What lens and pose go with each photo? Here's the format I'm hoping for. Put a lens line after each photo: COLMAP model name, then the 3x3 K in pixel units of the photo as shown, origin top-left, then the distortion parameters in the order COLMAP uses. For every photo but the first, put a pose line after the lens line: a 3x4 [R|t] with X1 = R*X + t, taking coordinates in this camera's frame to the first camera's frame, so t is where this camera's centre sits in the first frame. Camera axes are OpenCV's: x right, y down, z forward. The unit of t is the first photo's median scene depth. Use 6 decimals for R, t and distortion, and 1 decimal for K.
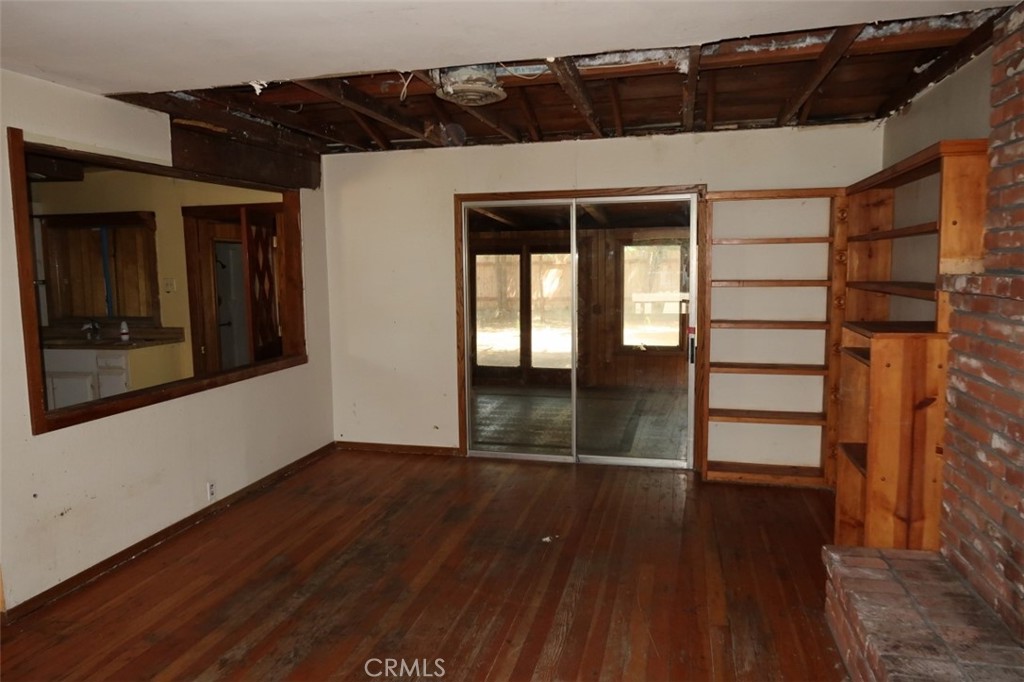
lens RADIAL K [[696.9, 0, 511.3], [0, 696.9, 338.9], [0, 0, 1]] dist [-0.027823, -0.001172]
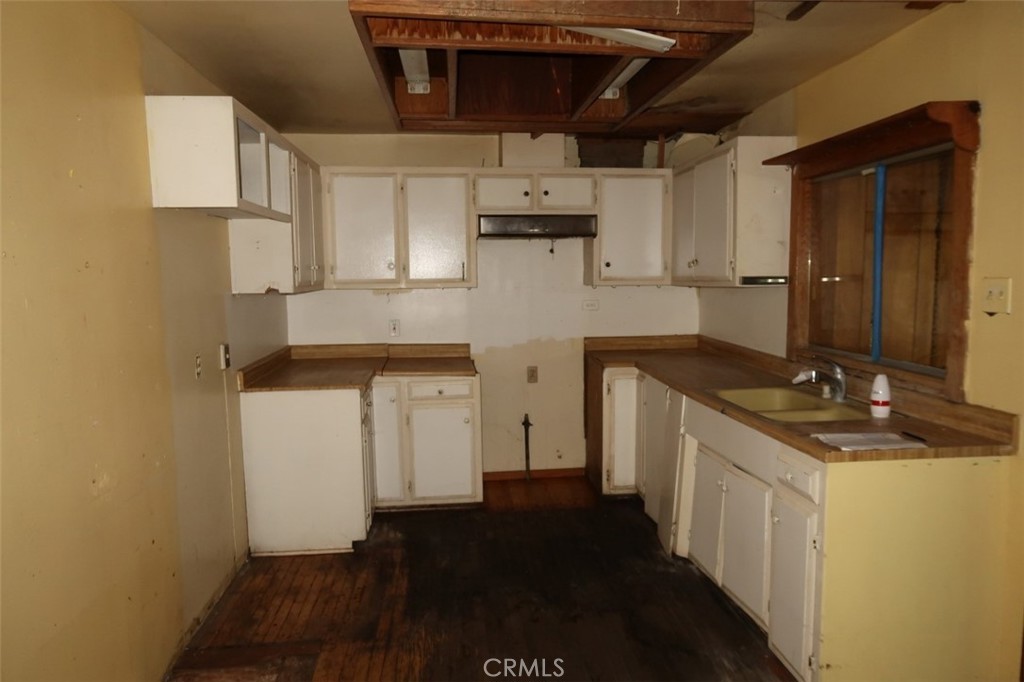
lens RADIAL K [[696.9, 0, 512.3], [0, 696.9, 341.3], [0, 0, 1]] dist [-0.027823, -0.001172]
pose [[0.330866, 0.099908, -0.938374, -0.233540], [-0.091561, 0.993087, 0.073449, -0.056607], [0.939225, 0.061617, 0.337727, 0.636002]]
